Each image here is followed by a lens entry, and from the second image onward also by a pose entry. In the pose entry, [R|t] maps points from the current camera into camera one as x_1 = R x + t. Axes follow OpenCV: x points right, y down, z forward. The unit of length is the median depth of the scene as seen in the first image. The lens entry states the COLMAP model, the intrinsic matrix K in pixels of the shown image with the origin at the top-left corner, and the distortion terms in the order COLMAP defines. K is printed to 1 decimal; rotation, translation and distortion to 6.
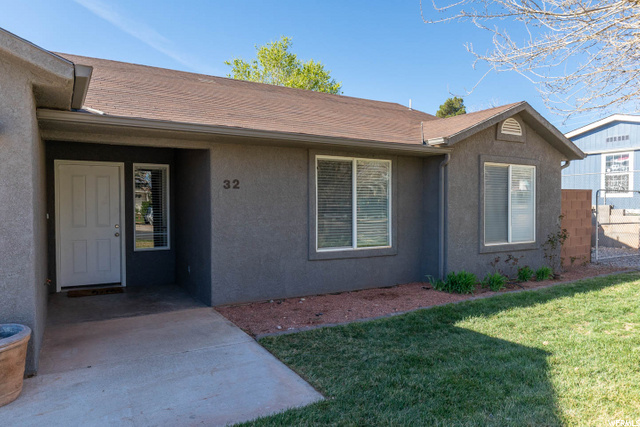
lens RADIAL K [[438.9, 0, 321.3], [0, 438.9, 212.7], [0, 0, 1]] dist [-0.001179, -0.000488]
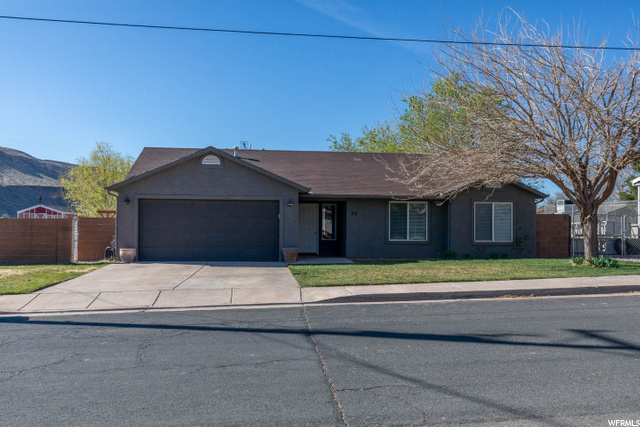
lens RADIAL K [[644.2, 0, 320.3], [0, 644.2, 214.2], [0, 0, 1]] dist [-0.000496, 0.000000]
pose [[0.923192, 0.002484, -0.384330, 0.922416], [-0.011623, 0.999702, -0.021456, 0.019789], [0.384162, 0.024275, 0.922946, -2.271191]]
